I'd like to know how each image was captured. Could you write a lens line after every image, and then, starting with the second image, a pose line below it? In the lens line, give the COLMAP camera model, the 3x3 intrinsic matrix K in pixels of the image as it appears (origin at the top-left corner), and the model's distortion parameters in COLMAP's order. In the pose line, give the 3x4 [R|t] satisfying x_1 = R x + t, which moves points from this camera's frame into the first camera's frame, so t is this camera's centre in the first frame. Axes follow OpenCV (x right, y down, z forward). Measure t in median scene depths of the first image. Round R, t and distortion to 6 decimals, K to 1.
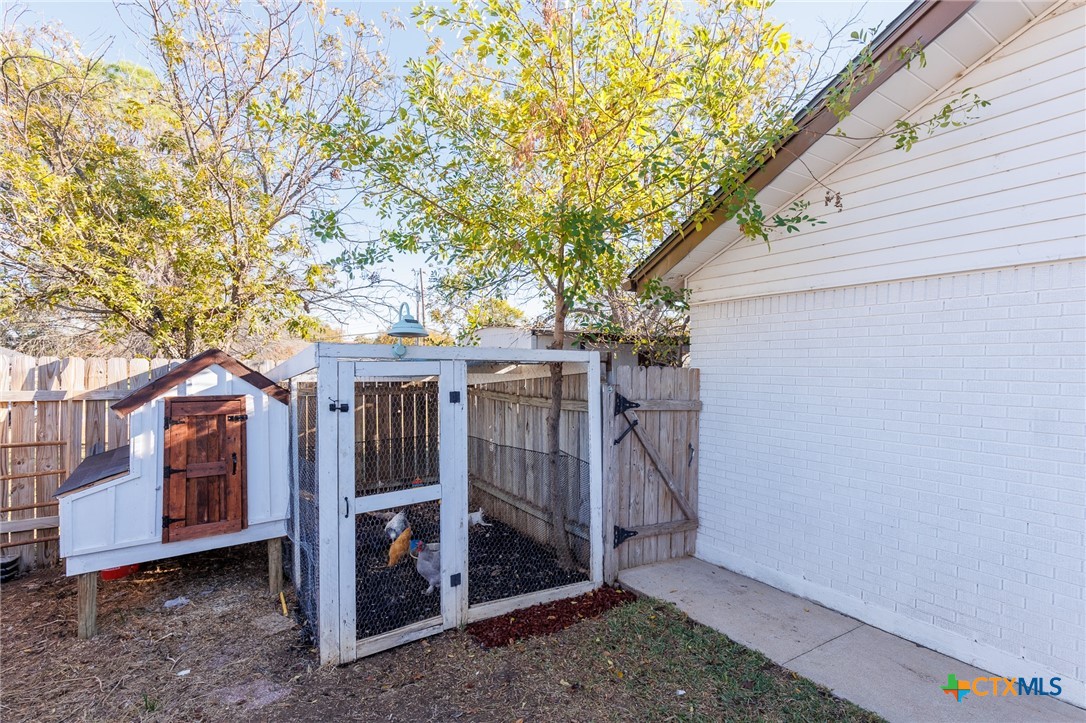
lens RADIAL K [[496.4, 0, 542.7], [0, 496.4, 383.7], [0, 0, 1]] dist [0.000903, 0.000129]
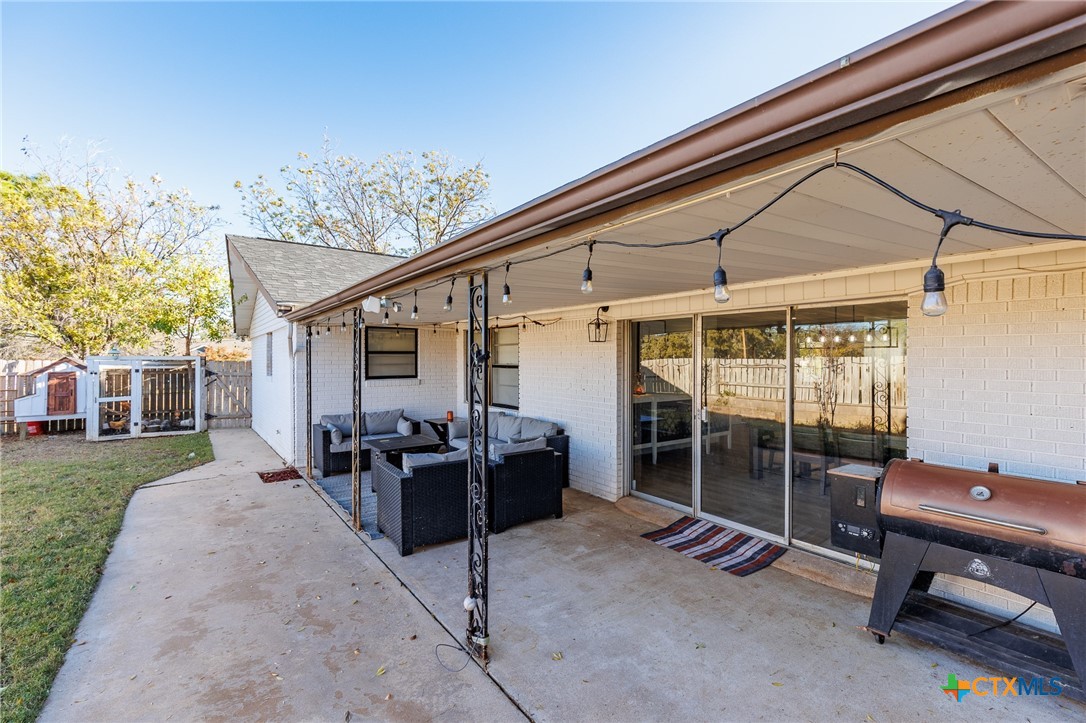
lens RADIAL K [[486.7, 0, 539.2], [0, 486.7, 359.3], [0, 0, 1]] dist [0.002808, -0.000102]
pose [[0.998896, -0.013074, 0.045115, 2.303447], [0.014754, 0.999202, -0.037113, 0.107511], [-0.044594, 0.037737, 0.998292, -2.340772]]
